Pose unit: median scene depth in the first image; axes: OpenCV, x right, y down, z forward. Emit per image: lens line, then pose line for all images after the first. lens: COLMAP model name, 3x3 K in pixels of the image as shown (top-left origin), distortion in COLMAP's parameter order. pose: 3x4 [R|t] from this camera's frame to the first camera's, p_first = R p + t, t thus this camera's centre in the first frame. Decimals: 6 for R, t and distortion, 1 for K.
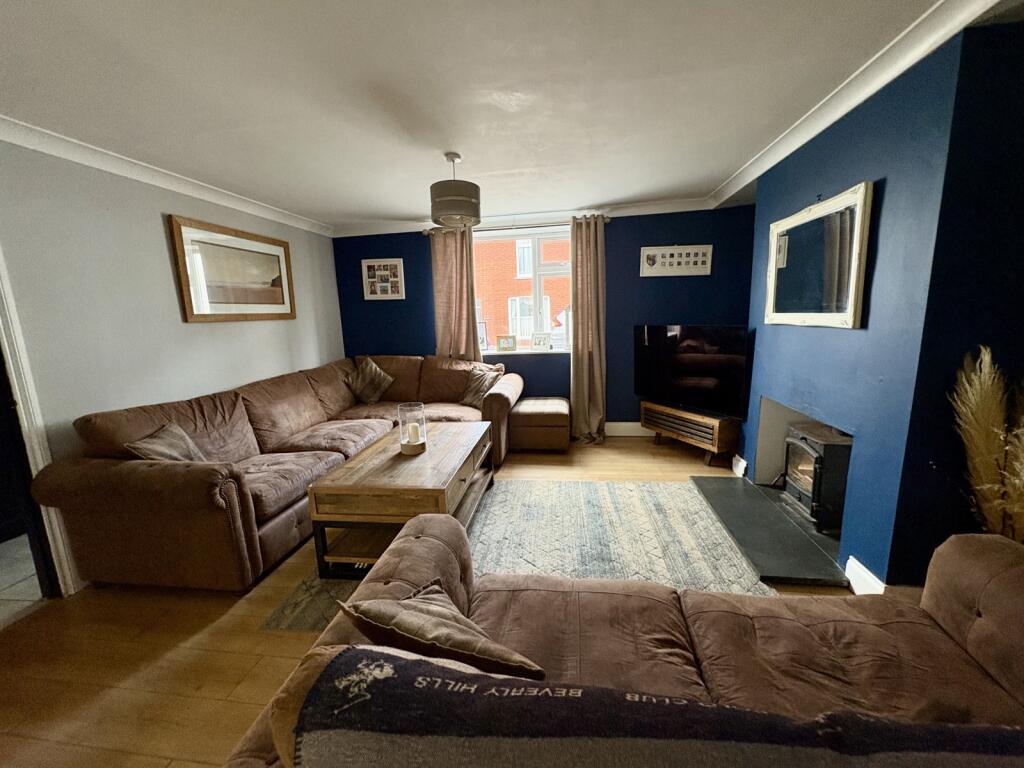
lens RADIAL K [[408.8, 0, 509.2], [0, 408.8, 383.6], [0, 0, 1]] dist [-0.001422, -0.000212]
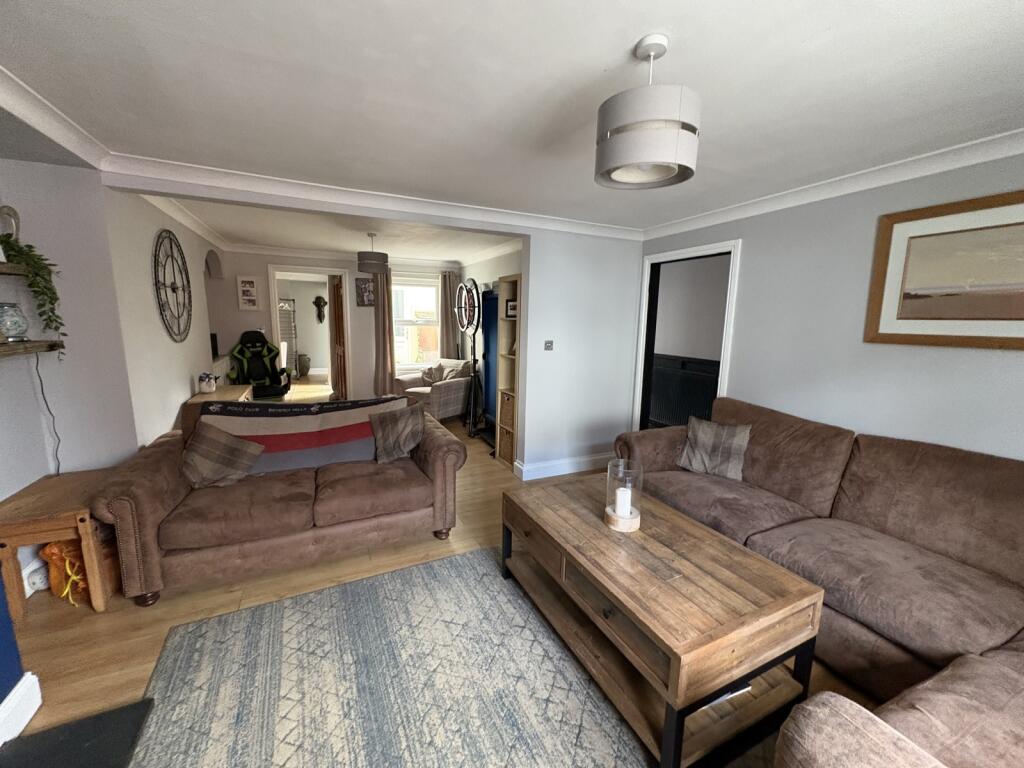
lens RADIAL K [[408.8, 0, 507.7], [0, 408.8, 381.9], [0, 0, 1]] dist [-0.001422, -0.000212]
pose [[-0.836261, 0.105993, -0.537989, 0.332097], [-0.077464, 0.948463, 0.307274, -0.308531], [0.542832, 0.298636, -0.784952, 1.450073]]
